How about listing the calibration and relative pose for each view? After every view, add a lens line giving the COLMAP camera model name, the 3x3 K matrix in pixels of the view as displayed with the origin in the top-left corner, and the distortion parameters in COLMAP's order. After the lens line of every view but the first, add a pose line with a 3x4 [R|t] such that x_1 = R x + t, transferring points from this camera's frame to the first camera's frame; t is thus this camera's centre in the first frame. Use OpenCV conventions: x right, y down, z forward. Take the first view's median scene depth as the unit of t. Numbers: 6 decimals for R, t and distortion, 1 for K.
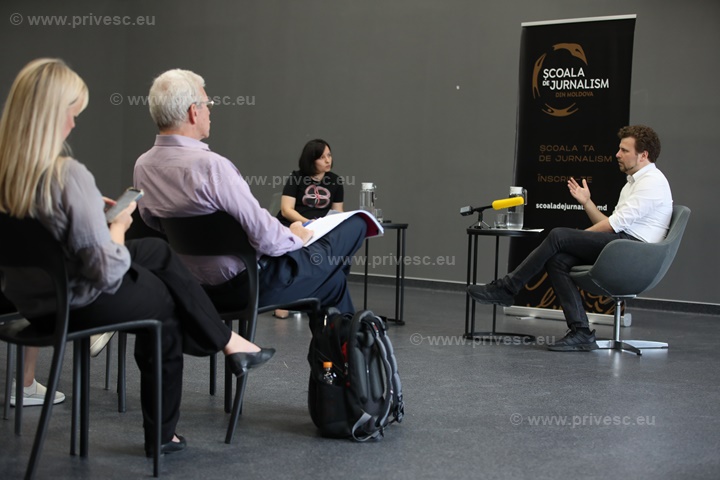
lens RADIAL K [[1465.9, 0, 358.0], [0, 1465.9, 240.4], [0, 0, 1]] dist [-0.301768, 0.000000]
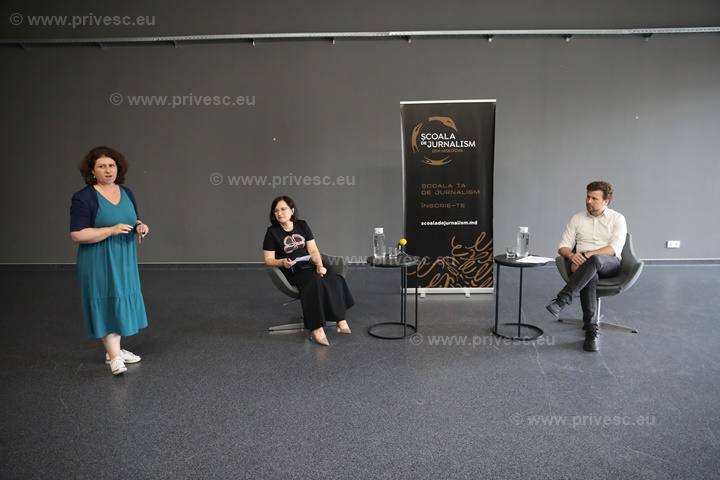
lens RADIAL K [[558.9, 0, 360.7], [0, 558.9, 238.5], [0, 0, 1]] dist [-0.043758, 0.016970]
pose [[0.719948, -0.144860, 0.678742, -0.337717], [0.057119, 0.987024, 0.150068, -0.103451], [-0.691674, -0.069272, 0.718880, 0.633007]]
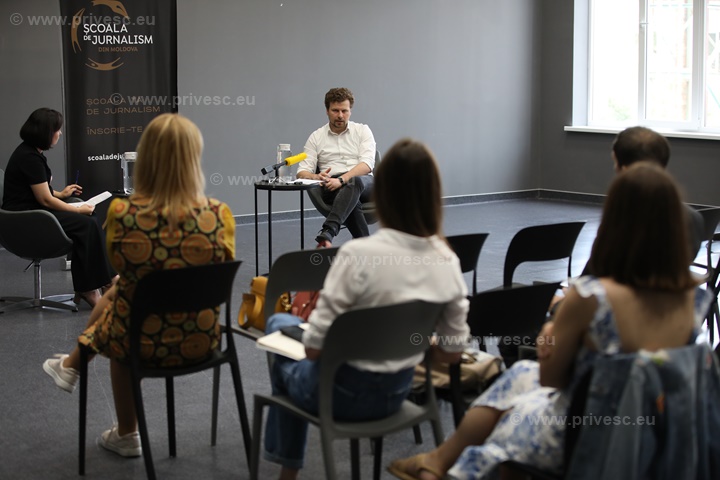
lens RADIAL K [[1465.9, 0, 358.4], [0, 1465.9, 245.0], [0, 0, 1]] dist [-0.301768, 0.000000]
pose [[0.068258, -0.157871, 0.985098, -0.895877], [0.034808, 0.987176, 0.155793, -0.118349], [-0.997060, 0.023655, 0.072878, 0.758317]]
